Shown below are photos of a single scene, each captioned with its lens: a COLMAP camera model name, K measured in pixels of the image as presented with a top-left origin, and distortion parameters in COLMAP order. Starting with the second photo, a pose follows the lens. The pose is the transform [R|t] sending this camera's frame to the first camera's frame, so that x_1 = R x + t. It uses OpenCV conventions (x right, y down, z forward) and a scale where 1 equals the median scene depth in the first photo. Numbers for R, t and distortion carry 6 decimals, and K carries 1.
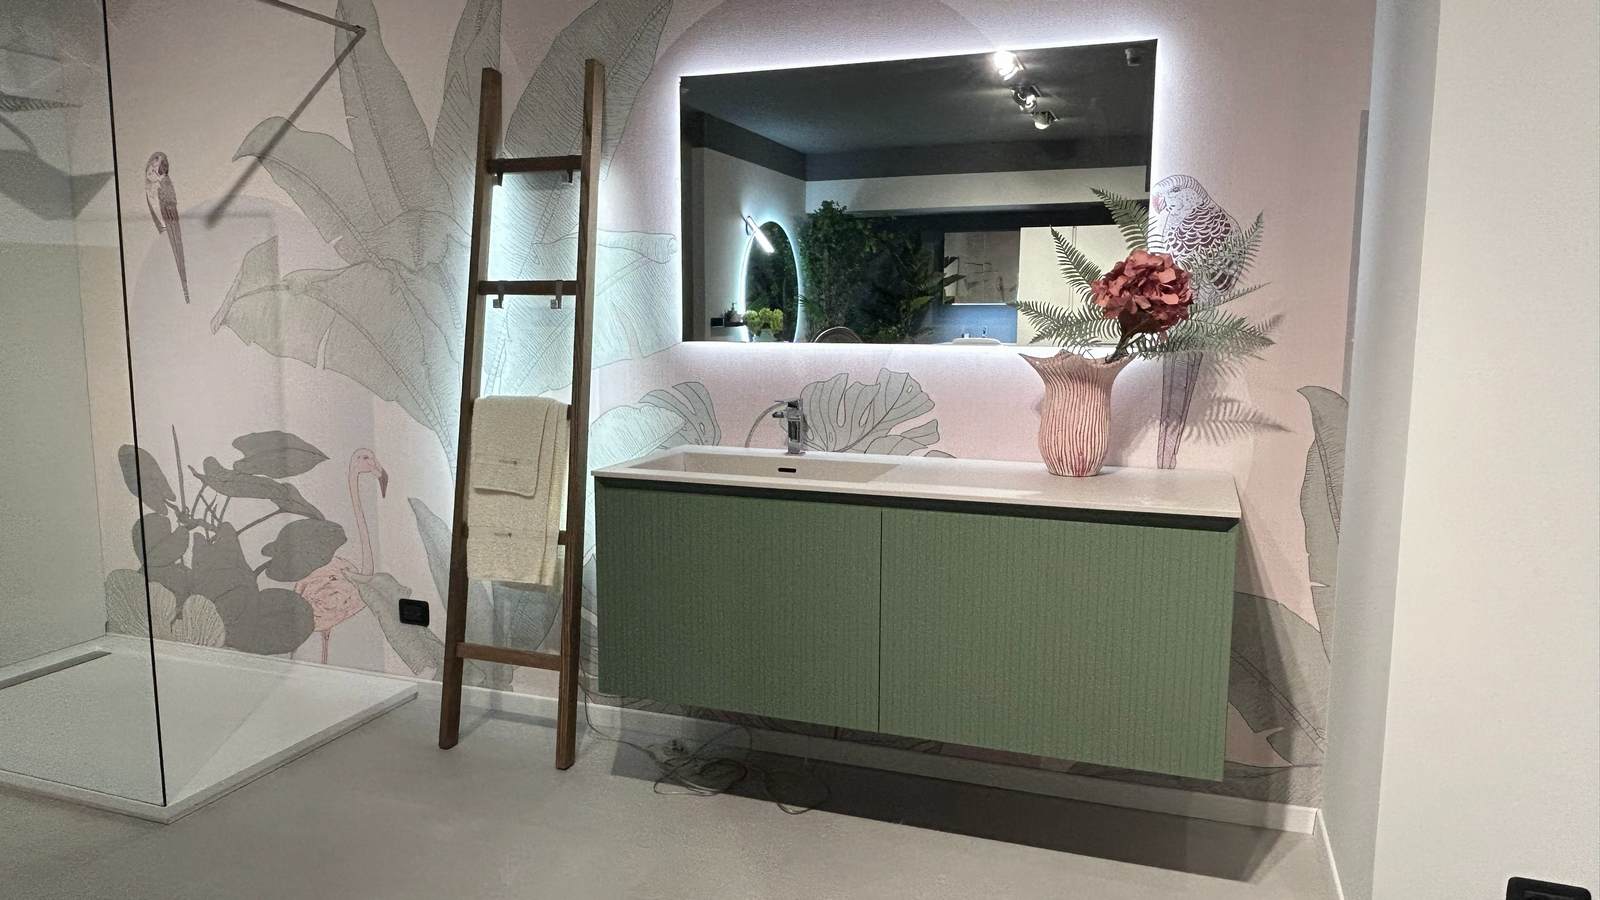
lens RADIAL K [[1050.7, 0, 800.0], [0, 1050.7, 450.0], [0, 0, 1]] dist [-0.001071, -0.068192]
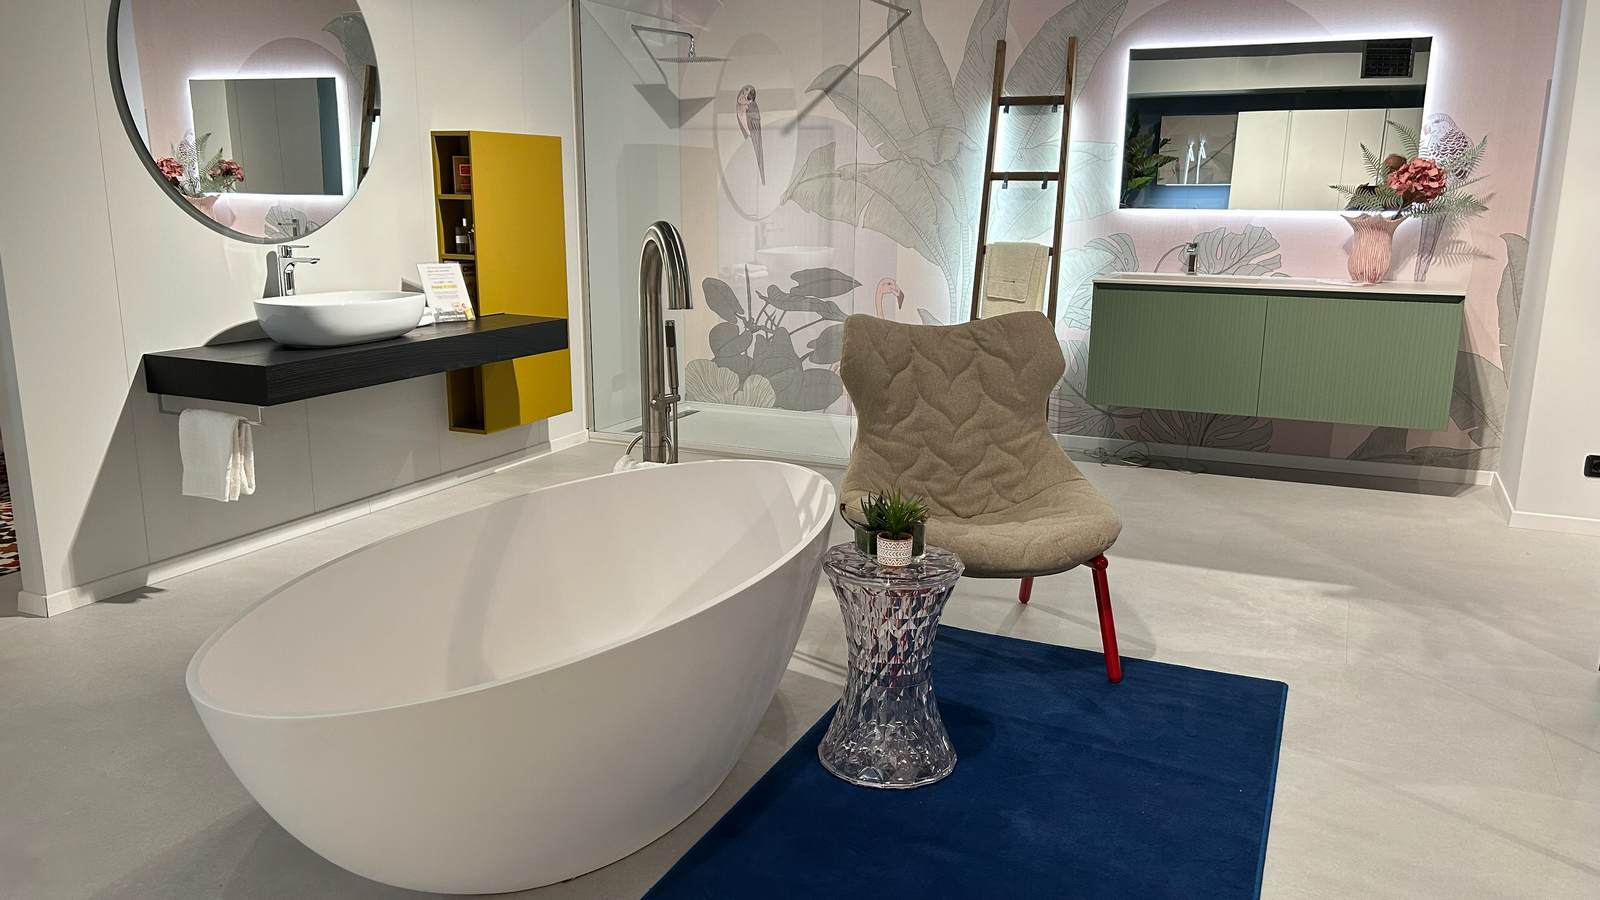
lens RADIAL K [[1158.3, 0, 796.3], [0, 1158.3, 477.8], [0, 0, 1]] dist [0.001551, -0.032091]
pose [[0.995267, 0.022352, -0.094571, -0.434218], [-0.011750, 0.993727, 0.111215, 0.122185], [0.096463, -0.109578, 0.989286, -0.916132]]
